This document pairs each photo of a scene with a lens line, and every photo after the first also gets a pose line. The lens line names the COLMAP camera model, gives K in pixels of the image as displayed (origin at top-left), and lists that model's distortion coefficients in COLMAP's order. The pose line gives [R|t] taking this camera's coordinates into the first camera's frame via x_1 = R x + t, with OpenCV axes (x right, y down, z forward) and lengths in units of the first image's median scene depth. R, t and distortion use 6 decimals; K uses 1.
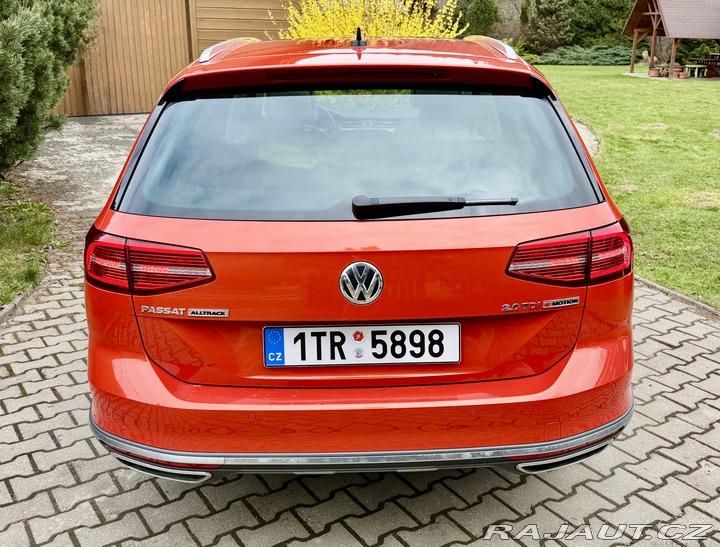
lens RADIAL K [[762.8, 0, 365.6], [0, 762.8, 270.9], [0, 0, 1]] dist [0.068249, 0.000000]
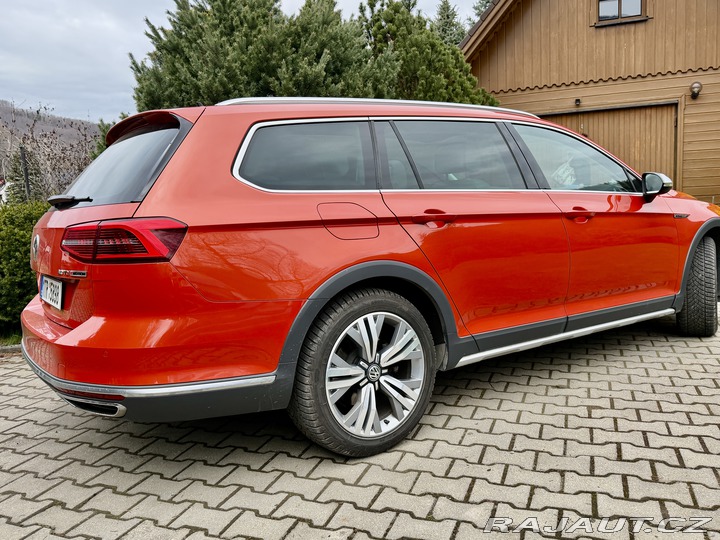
lens RADIAL K [[578.9, 0, 360.6], [0, 578.9, 270.6], [0, 0, 1]] dist [-0.000217, 0.000110]
pose [[0.555517, 0.069938, -0.828559, 0.947120], [-0.194135, 0.979826, -0.047454, -0.006866], [0.808525, 0.187214, 0.557887, 0.595490]]
